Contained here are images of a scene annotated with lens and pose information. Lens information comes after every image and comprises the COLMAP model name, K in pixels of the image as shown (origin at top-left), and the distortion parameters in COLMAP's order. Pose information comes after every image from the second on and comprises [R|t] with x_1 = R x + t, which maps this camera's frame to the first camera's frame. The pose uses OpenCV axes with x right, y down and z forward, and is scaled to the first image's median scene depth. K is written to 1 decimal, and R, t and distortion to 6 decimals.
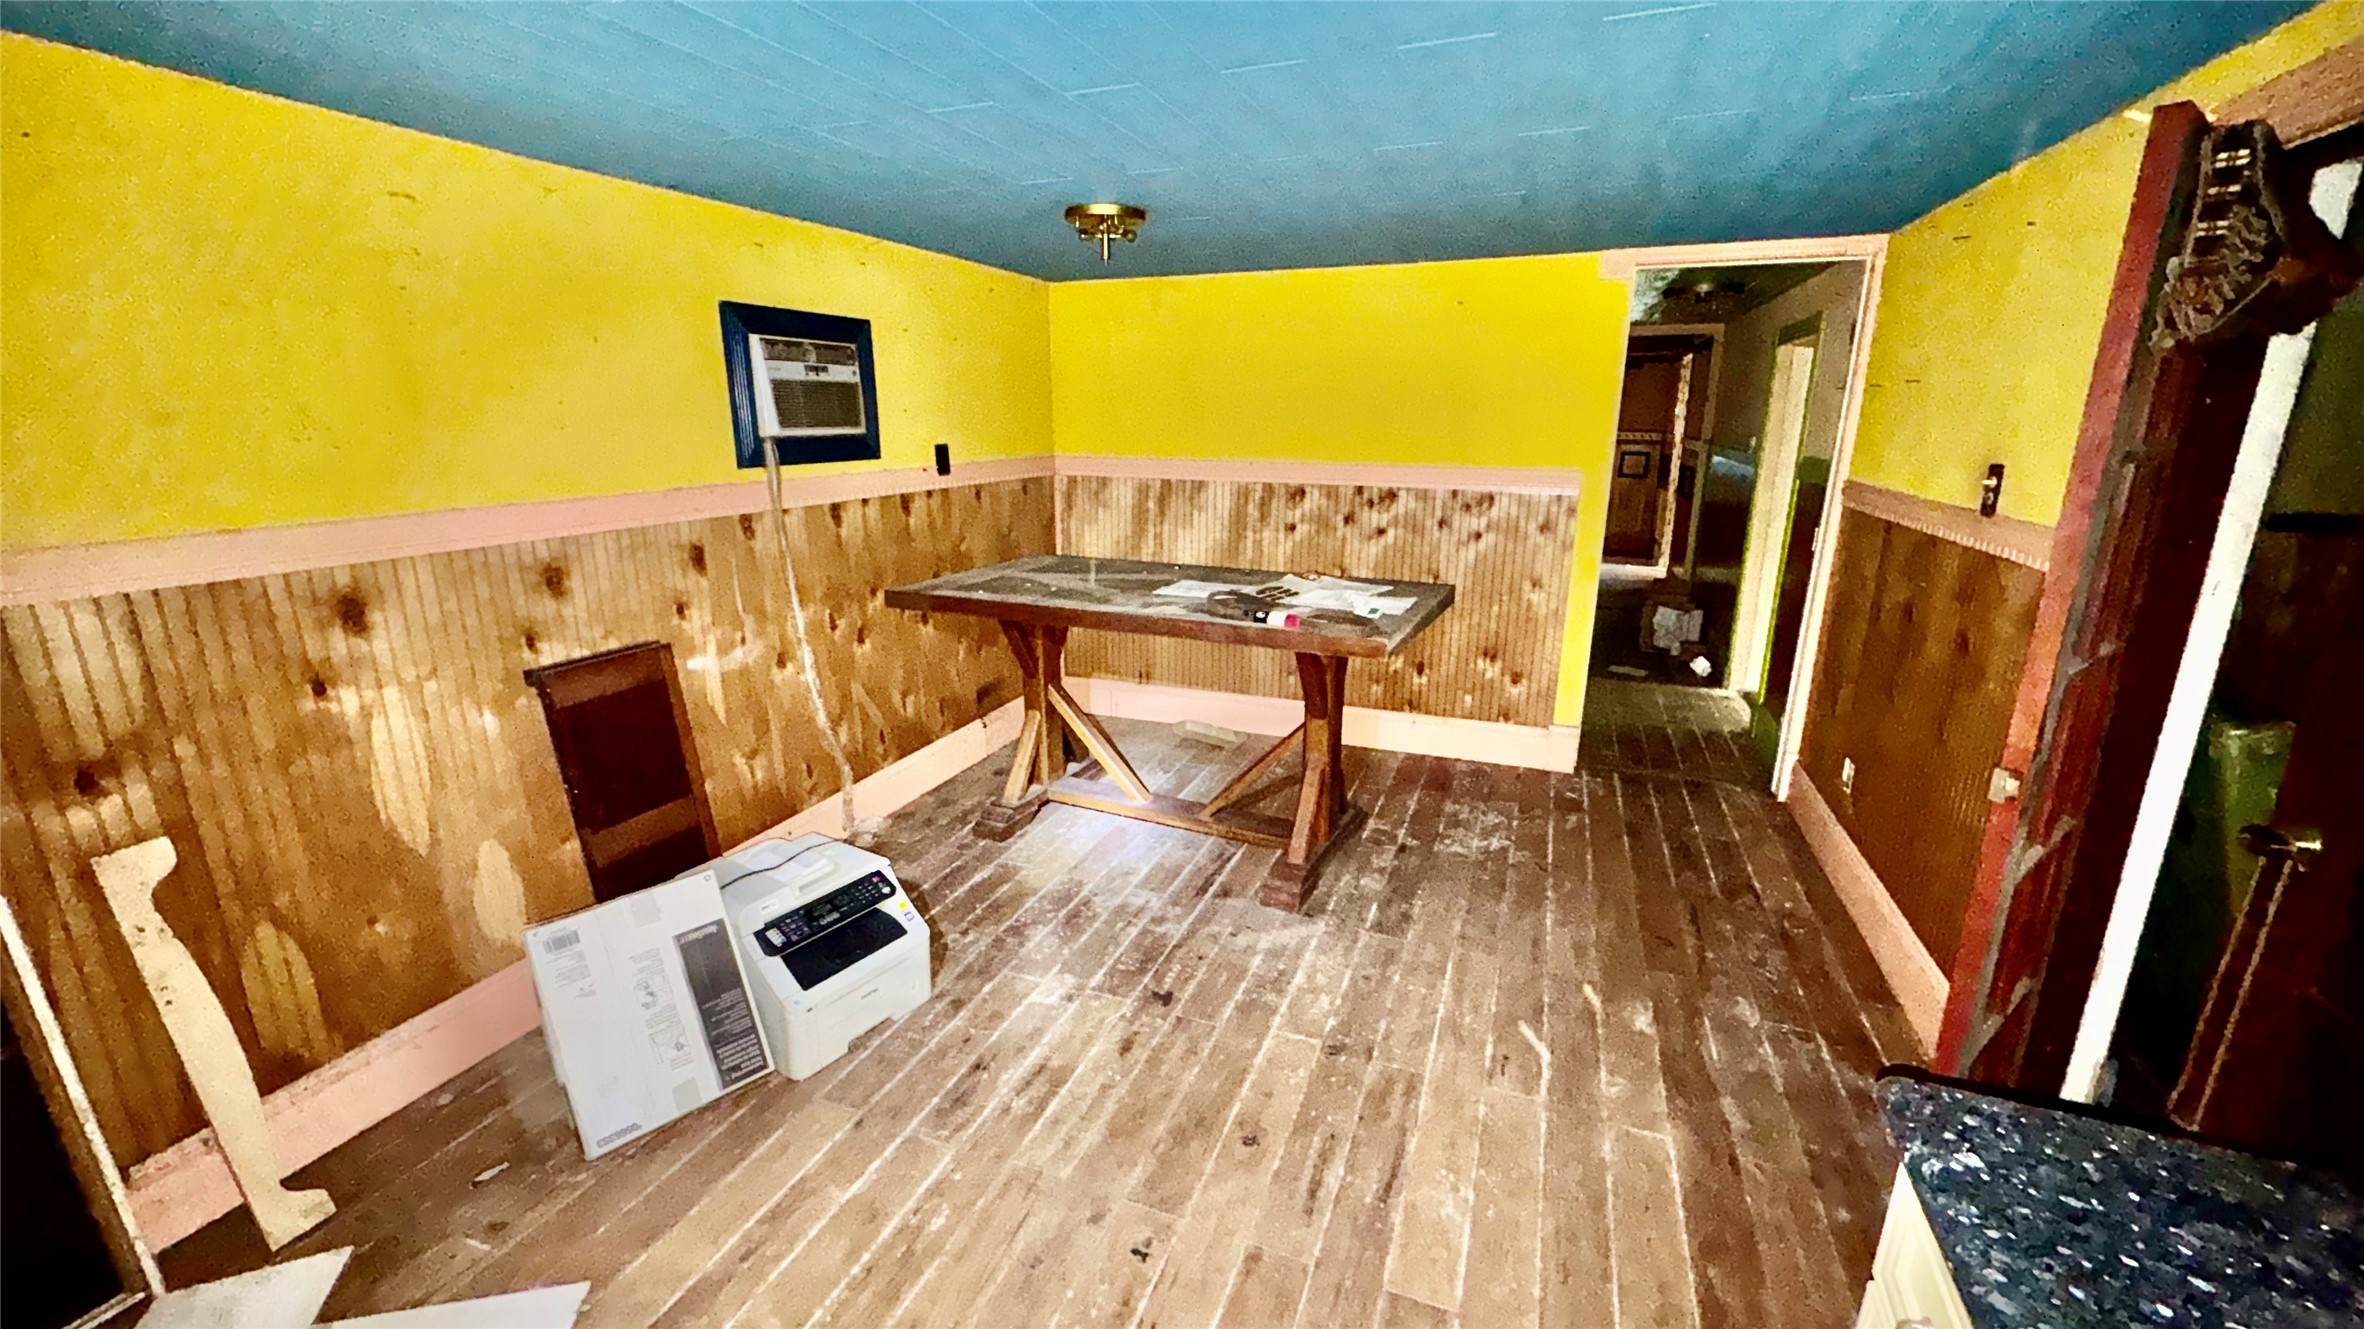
lens RADIAL K [[947.1, 0, 1182.6], [0, 947.1, 661.4], [0, 0, 1]] dist [-0.002932, 0.000293]
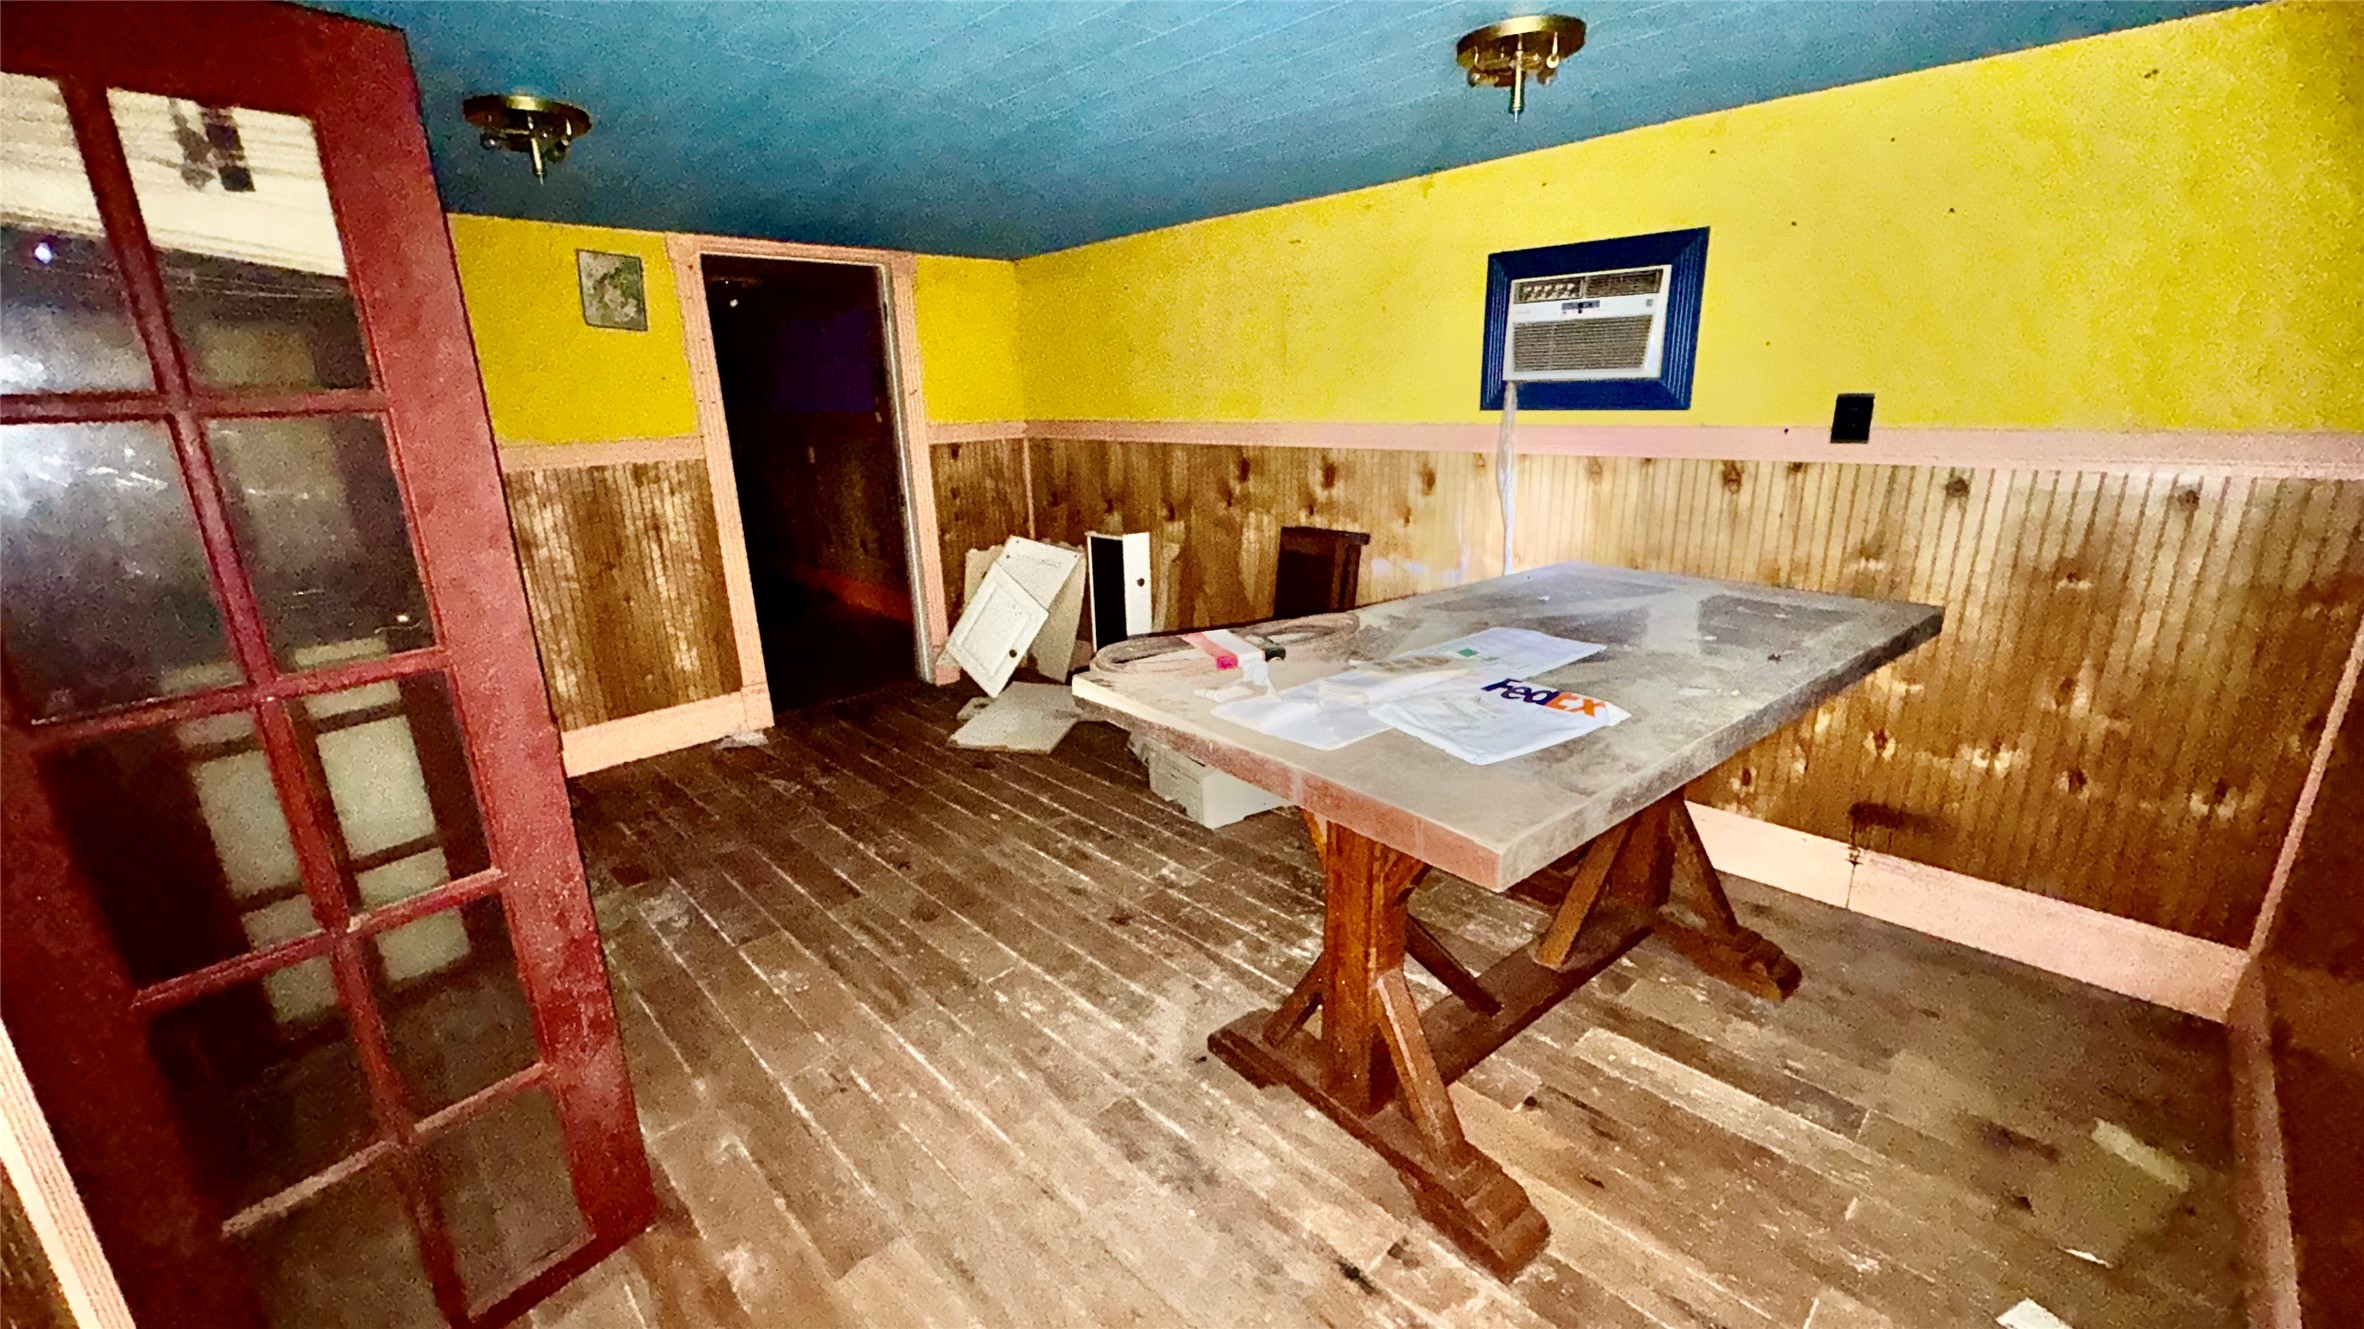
lens RADIAL K [[947.1, 0, 1184.7], [0, 947.1, 669.2], [0, 0, 1]] dist [-0.002932, 0.000293]
pose [[-0.410702, 0.268431, -0.871360, 0.691705], [-0.211473, 0.901575, 0.377414, -0.270538], [0.886906, 0.339274, -0.313513, 1.124564]]
